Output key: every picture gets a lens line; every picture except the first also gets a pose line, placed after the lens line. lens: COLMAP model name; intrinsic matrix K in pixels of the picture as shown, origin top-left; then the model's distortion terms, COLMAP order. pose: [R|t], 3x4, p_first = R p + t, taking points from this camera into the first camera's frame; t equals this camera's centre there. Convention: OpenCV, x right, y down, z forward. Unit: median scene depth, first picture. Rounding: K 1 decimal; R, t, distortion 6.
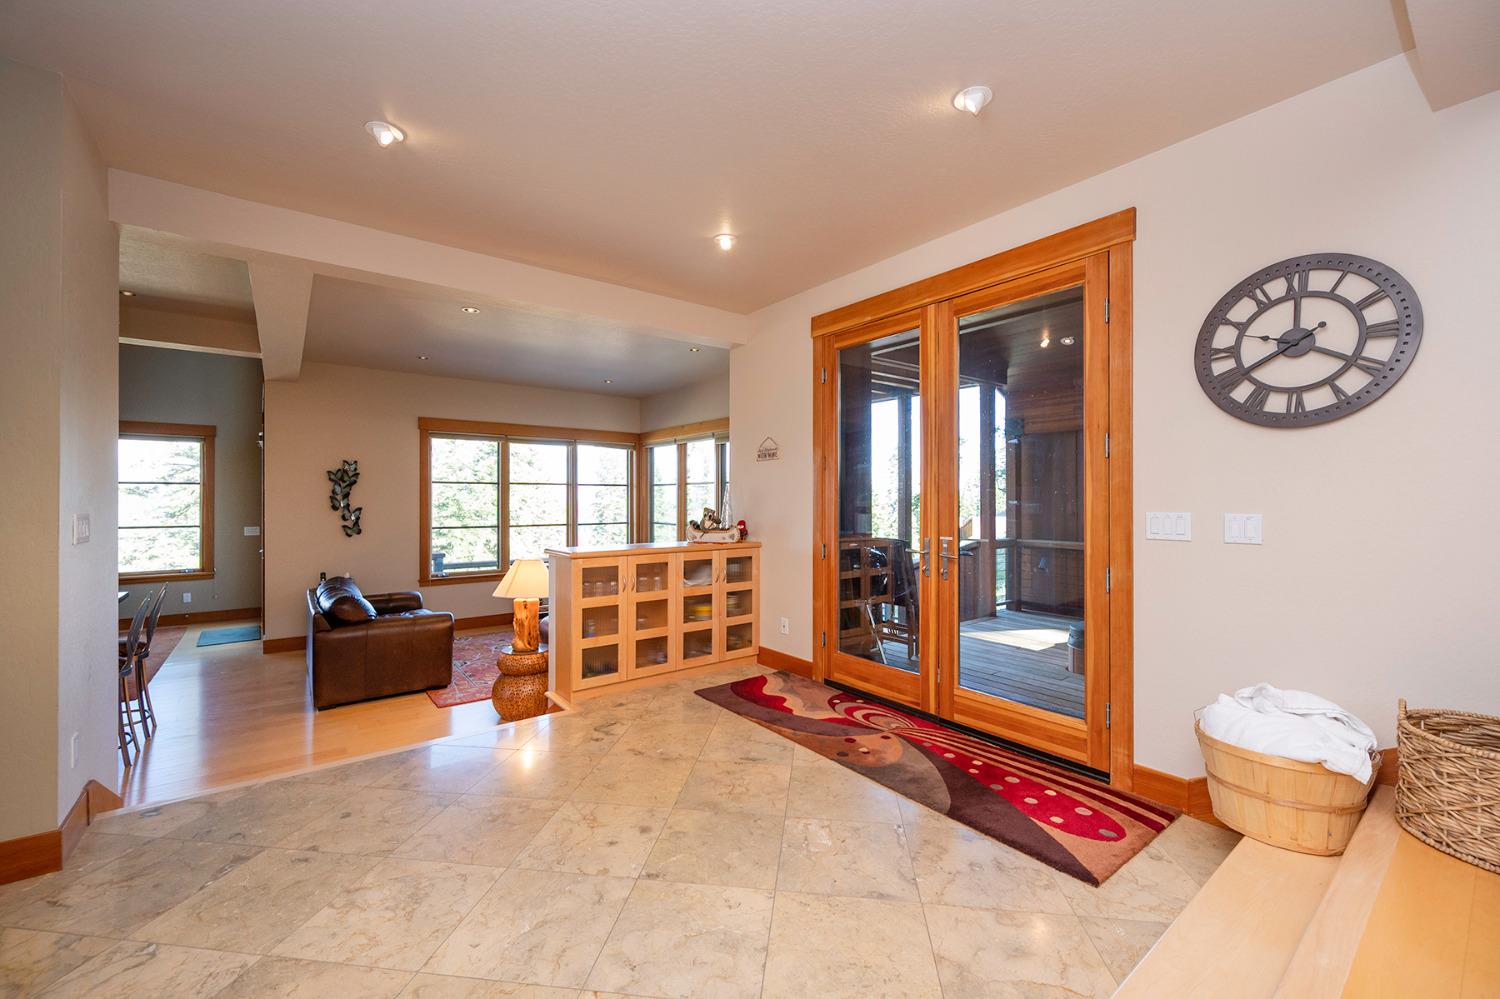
lens RADIAL K [[589.9, 0, 749.3], [0, 589.9, 495.7], [0, 0, 1]] dist [0.000259, -0.000179]
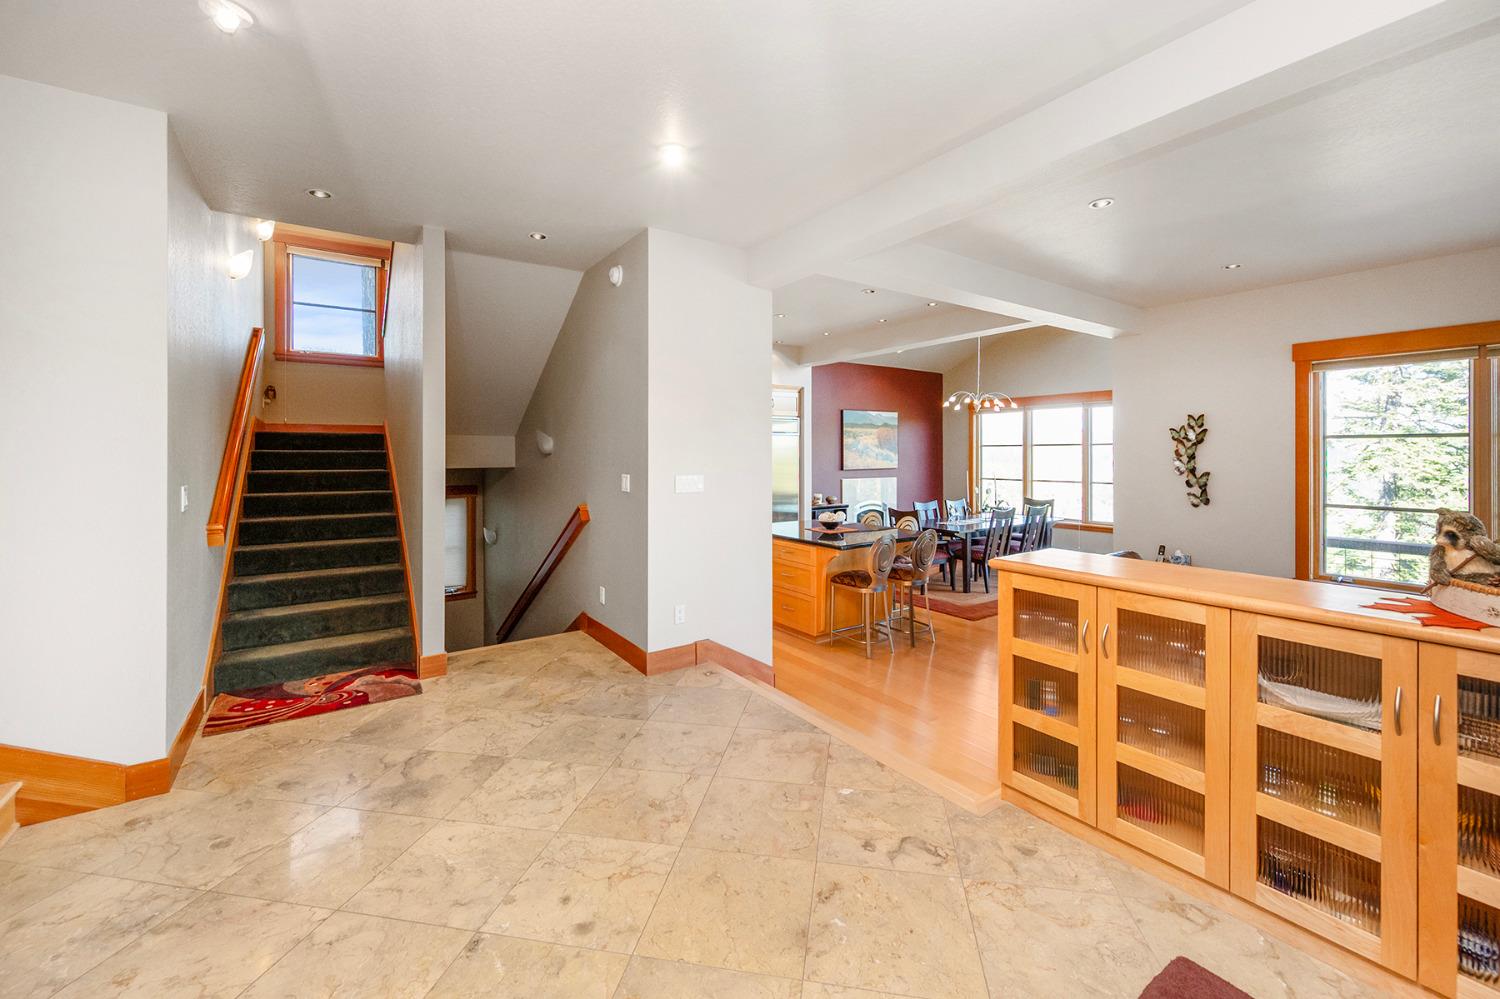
lens RADIAL K [[605.3, 0, 753.9], [0, 605.3, 457.6], [0, 0, 1]] dist [-0.002281, -0.000235]
pose [[-0.042564, 0.002674, -0.999090, 0.316457], [0.009990, 0.999948, 0.002250, -0.012618], [0.999044, -0.009886, -0.042588, 0.696025]]
